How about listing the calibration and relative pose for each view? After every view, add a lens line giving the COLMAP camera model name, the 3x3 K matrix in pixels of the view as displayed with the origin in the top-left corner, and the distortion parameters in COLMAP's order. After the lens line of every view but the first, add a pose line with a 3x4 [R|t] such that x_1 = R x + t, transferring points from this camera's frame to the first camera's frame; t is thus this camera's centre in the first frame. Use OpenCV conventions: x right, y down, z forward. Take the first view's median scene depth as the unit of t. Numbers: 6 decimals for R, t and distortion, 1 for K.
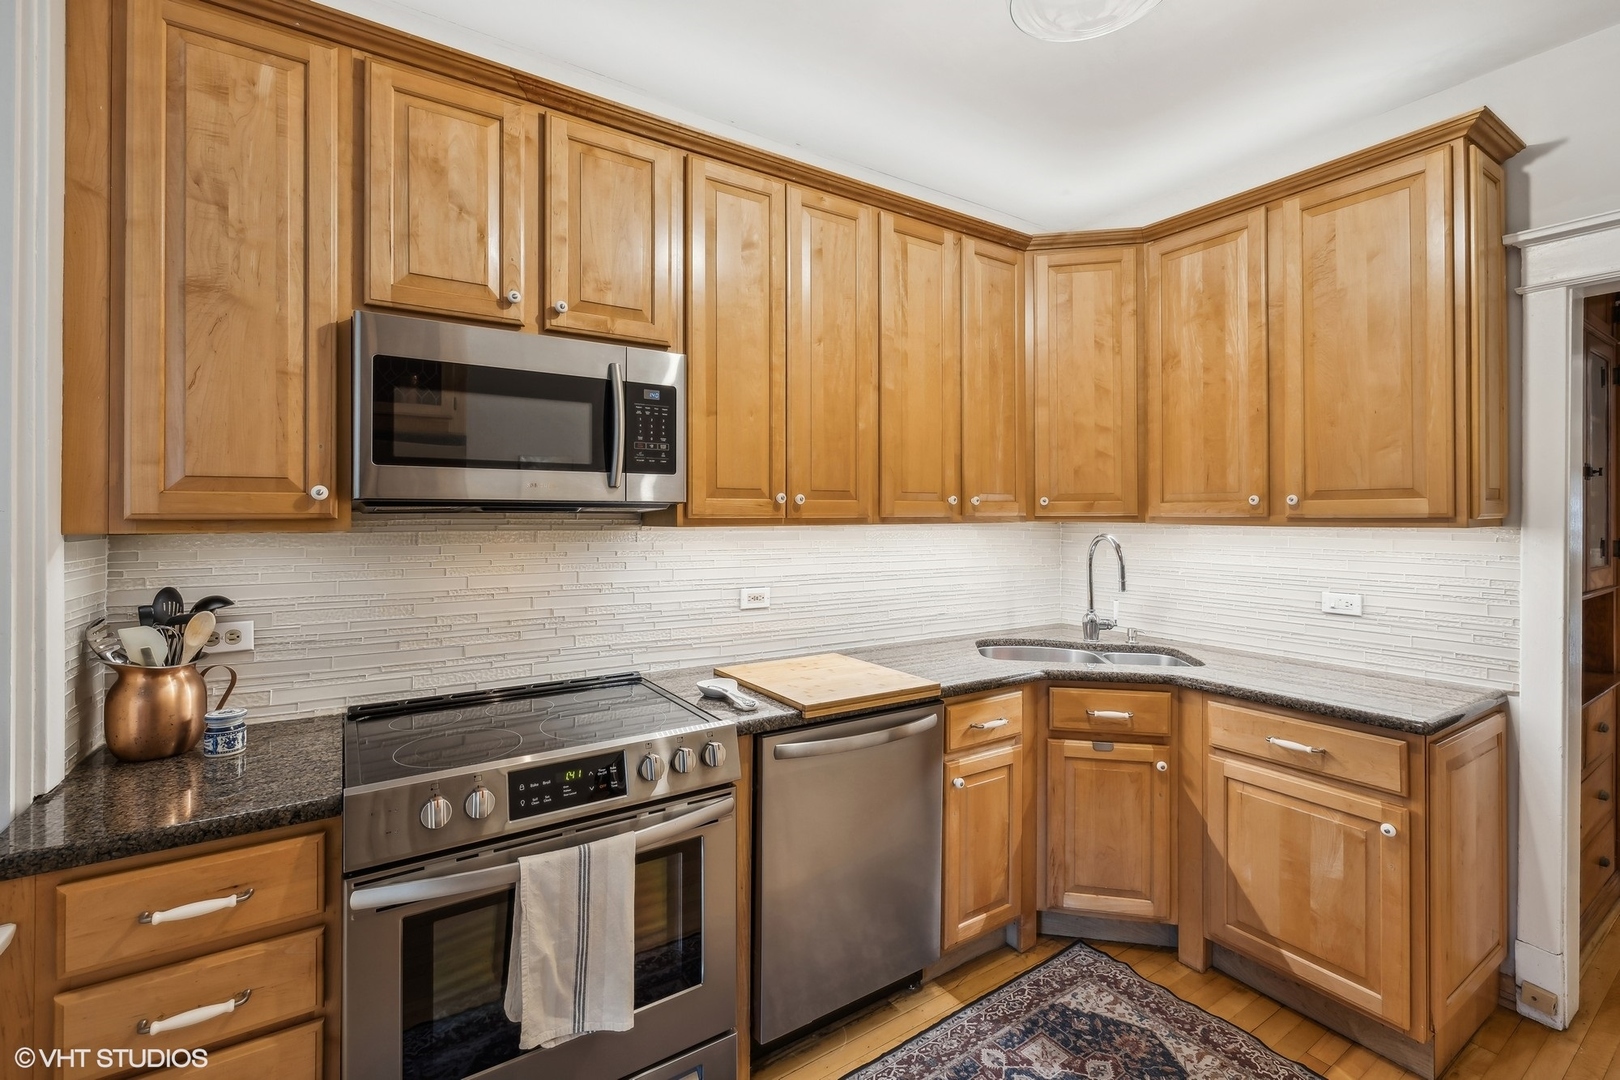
lens RADIAL K [[696.9, 0, 798.7], [0, 696.9, 518.0], [0, 0, 1]] dist [0.000760, -0.000781]
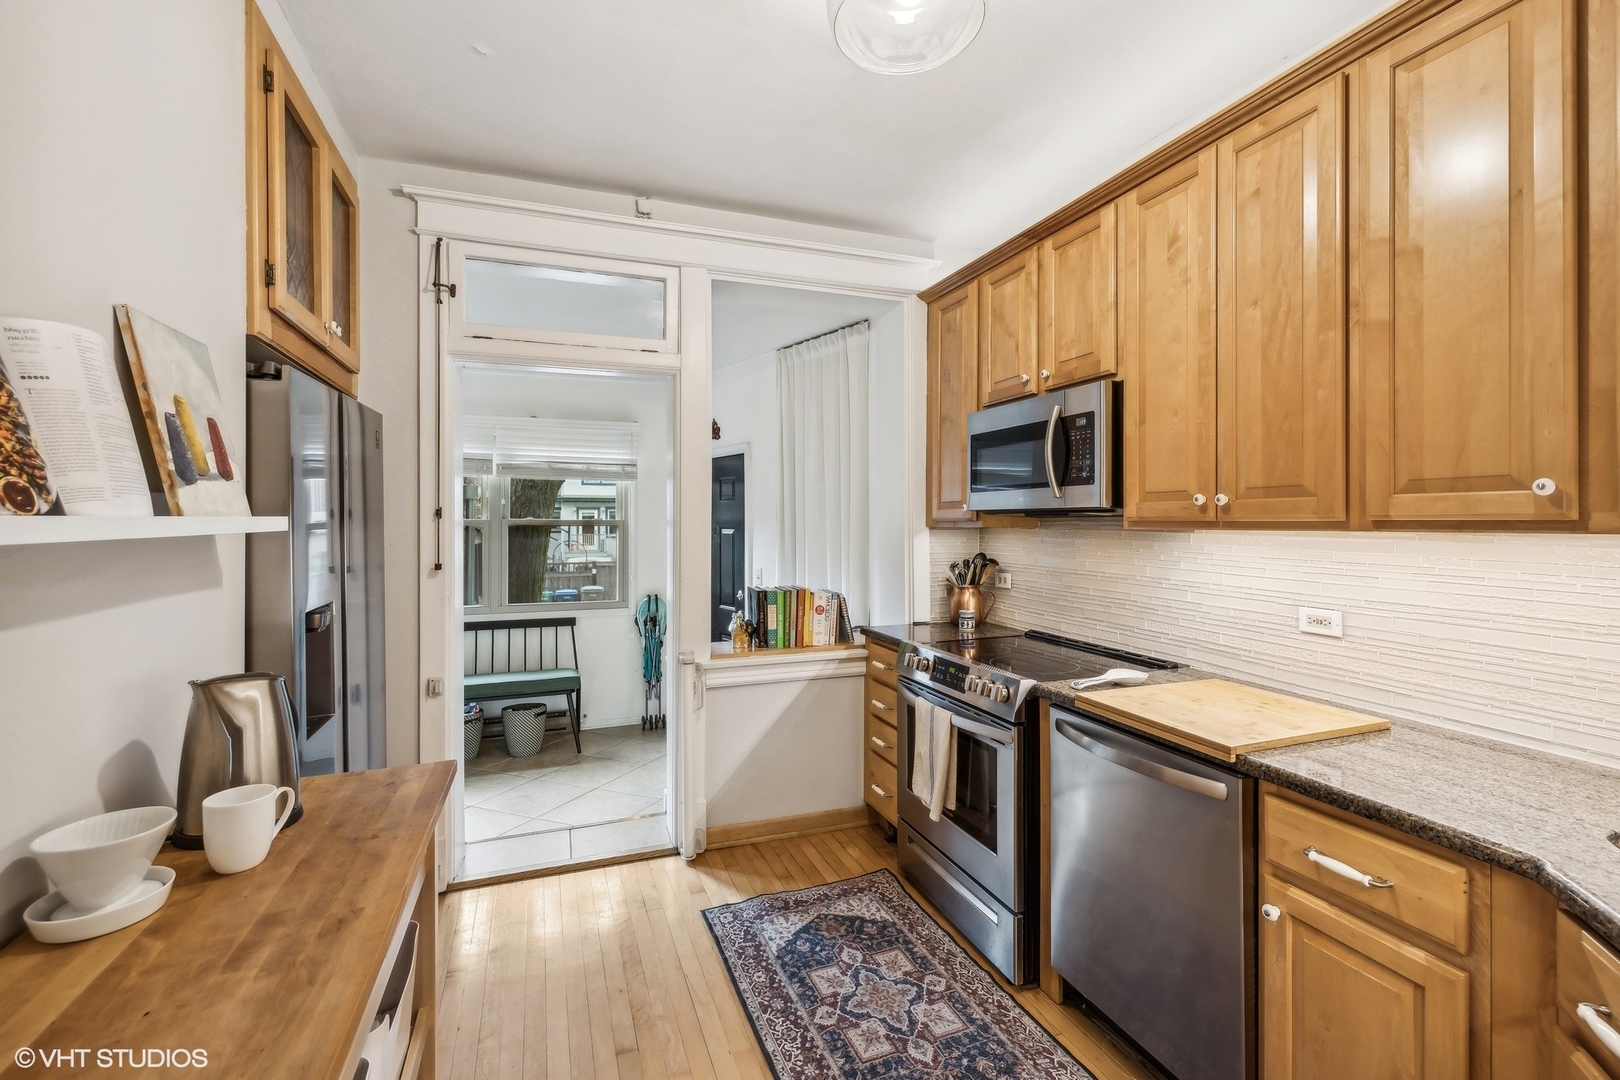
lens RADIAL K [[696.9, 0, 814.6], [0, 696.9, 526.9], [0, 0, 1]] dist [0.000760, -0.000781]
pose [[-0.211958, 0.010561, -0.977222, 0.994121], [0.002431, 0.999944, 0.010279, -0.003680], [0.977276, -0.000197, -0.211972, 0.716264]]
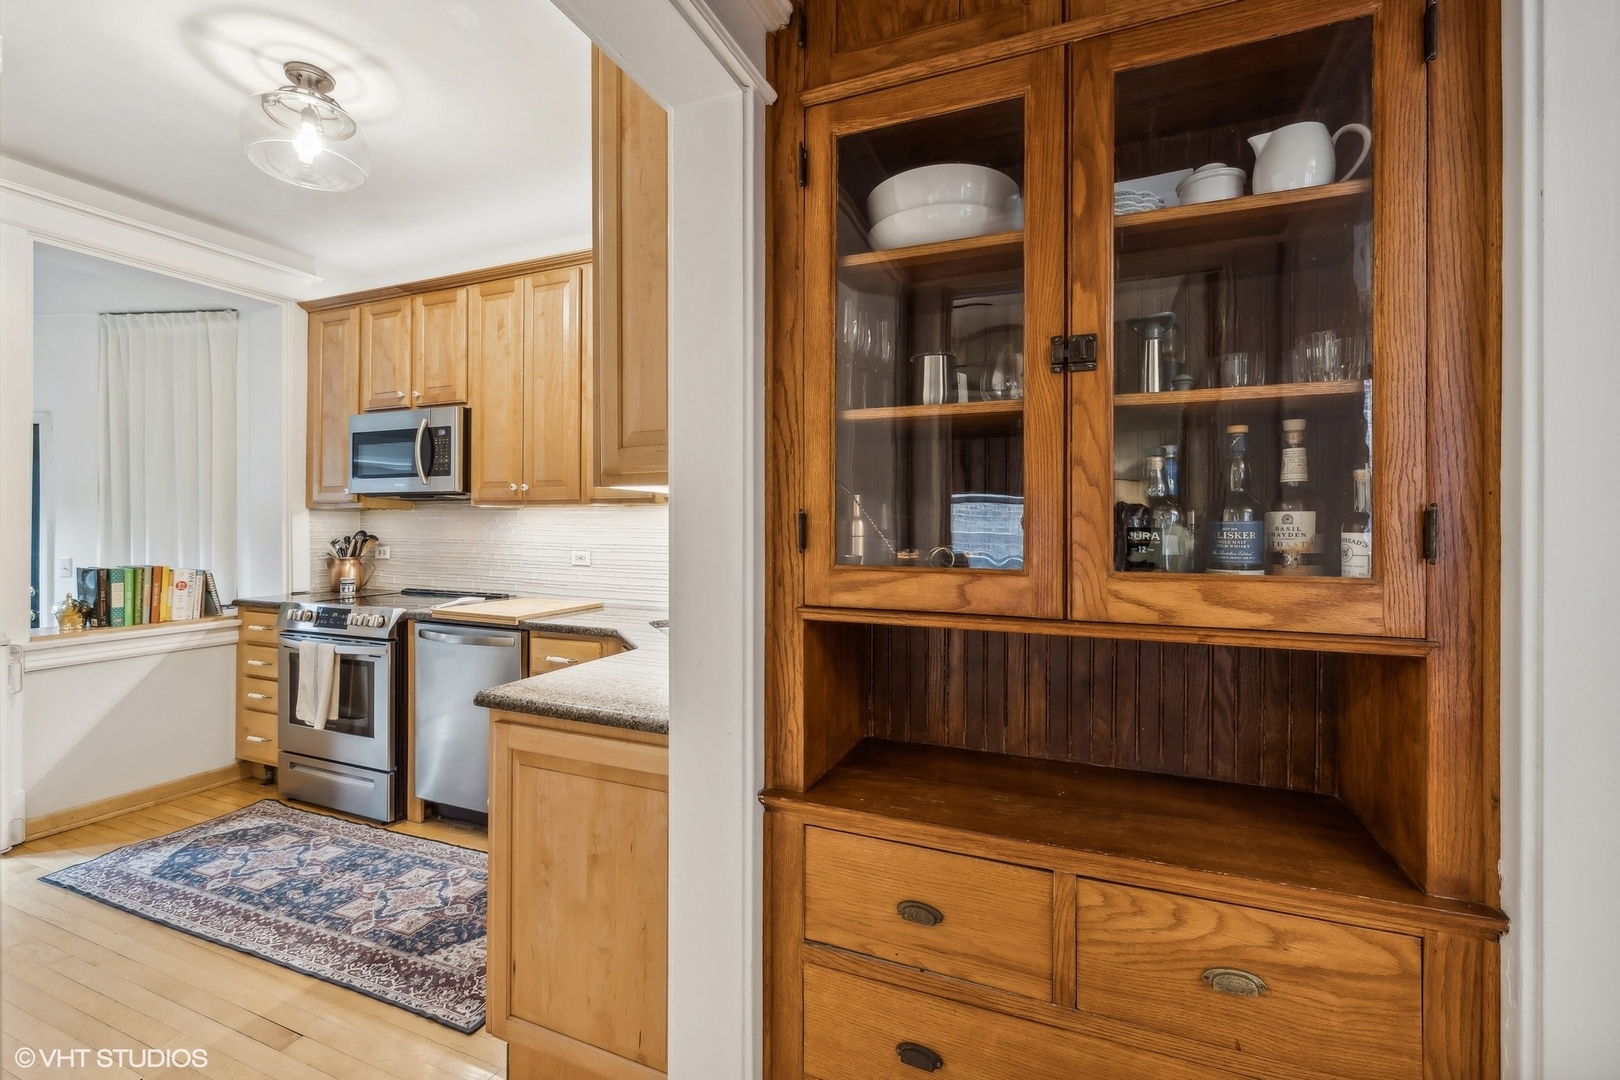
lens RADIAL K [[696.9, 0, 814.1], [0, 696.9, 522.5], [0, 0, 1]] dist [0.000760, -0.000781]
pose [[0.560952, 0.000339, -0.827848, 1.641744], [-0.002845, 0.999995, -0.001518, 0.050456], [0.827843, 0.003207, 0.560950, 0.705083]]
